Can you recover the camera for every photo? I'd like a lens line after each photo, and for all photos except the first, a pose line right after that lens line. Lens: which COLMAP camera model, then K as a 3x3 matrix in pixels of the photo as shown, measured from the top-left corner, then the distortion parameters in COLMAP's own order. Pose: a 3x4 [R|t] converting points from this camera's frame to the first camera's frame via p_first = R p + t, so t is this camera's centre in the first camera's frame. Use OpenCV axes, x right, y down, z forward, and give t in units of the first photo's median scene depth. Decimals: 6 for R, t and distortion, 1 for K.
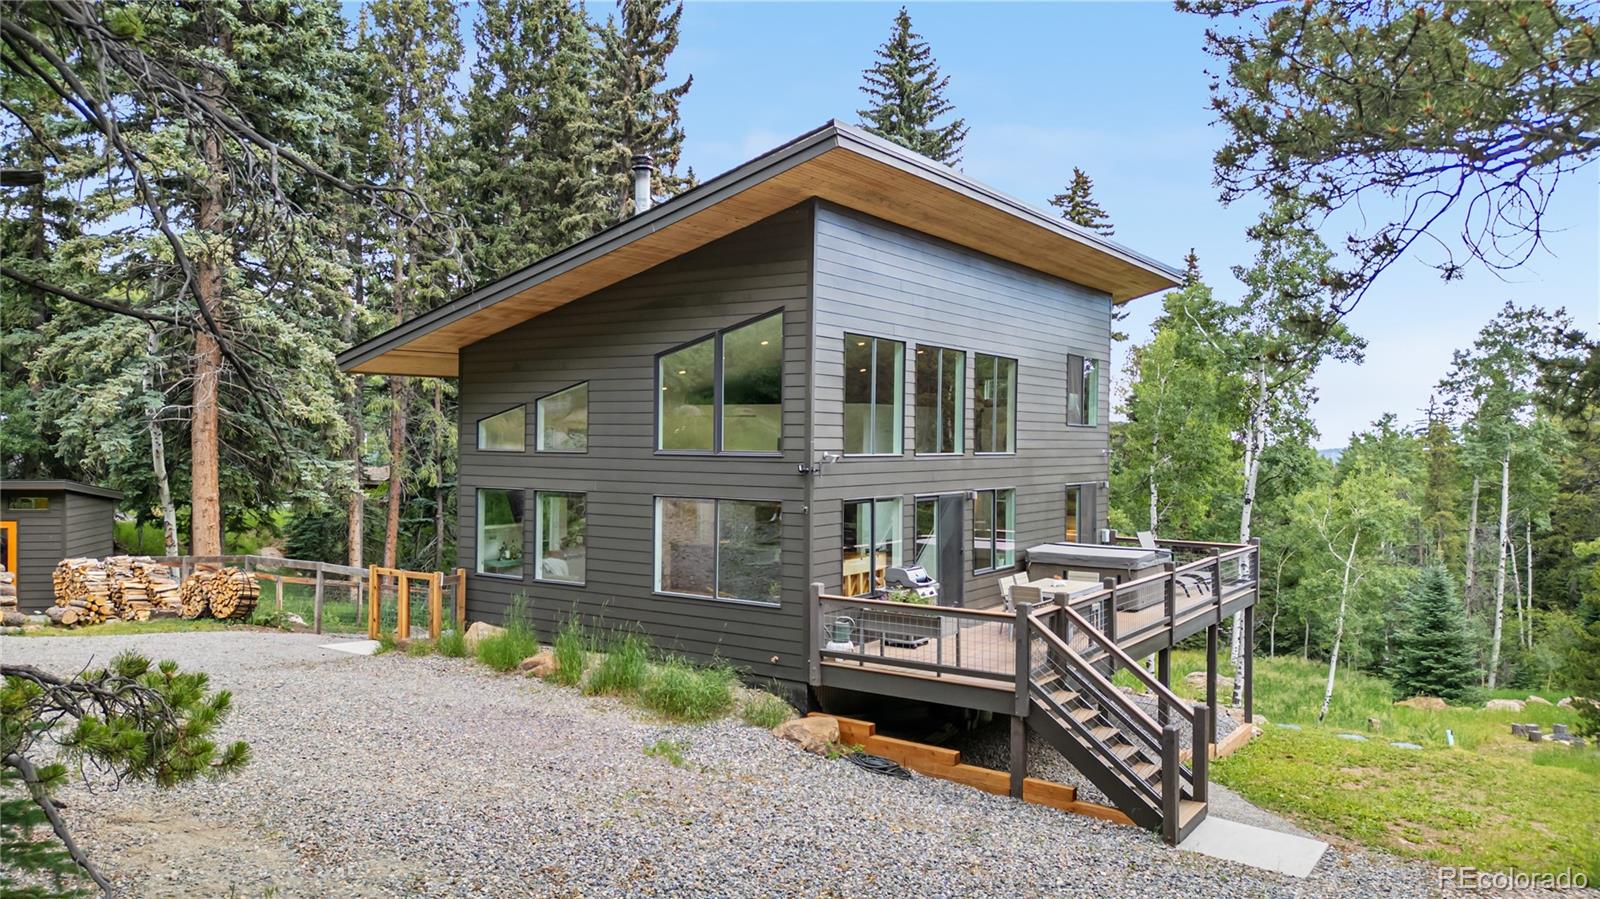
lens RADIAL K [[1133.7, 0, 800.0], [0, 1133.7, 449.5], [0, 0, 1]] dist [0.044393, -0.000368]
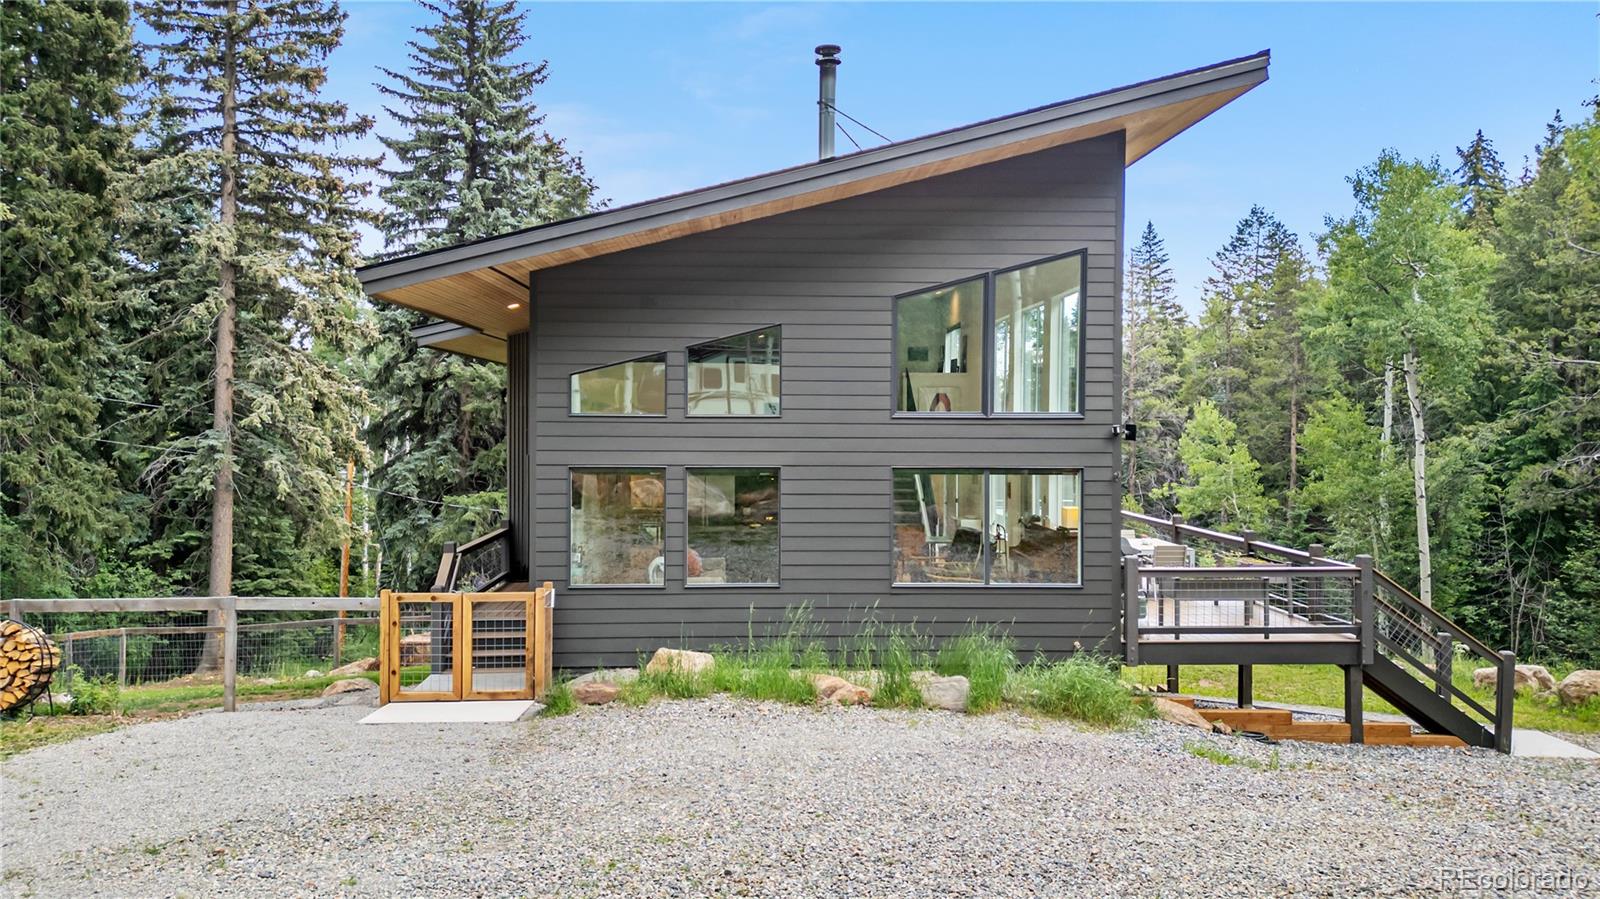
lens RADIAL K [[1082.6, 0, 800.0], [0, 1082.6, 449.5], [0, 0, 1]] dist [0.018426, -0.003451]
pose [[0.788790, -0.023698, 0.614206, -0.650788], [0.004494, 0.999452, 0.032791, 0.001976], [-0.614647, -0.023105, 0.788464, 0.423315]]
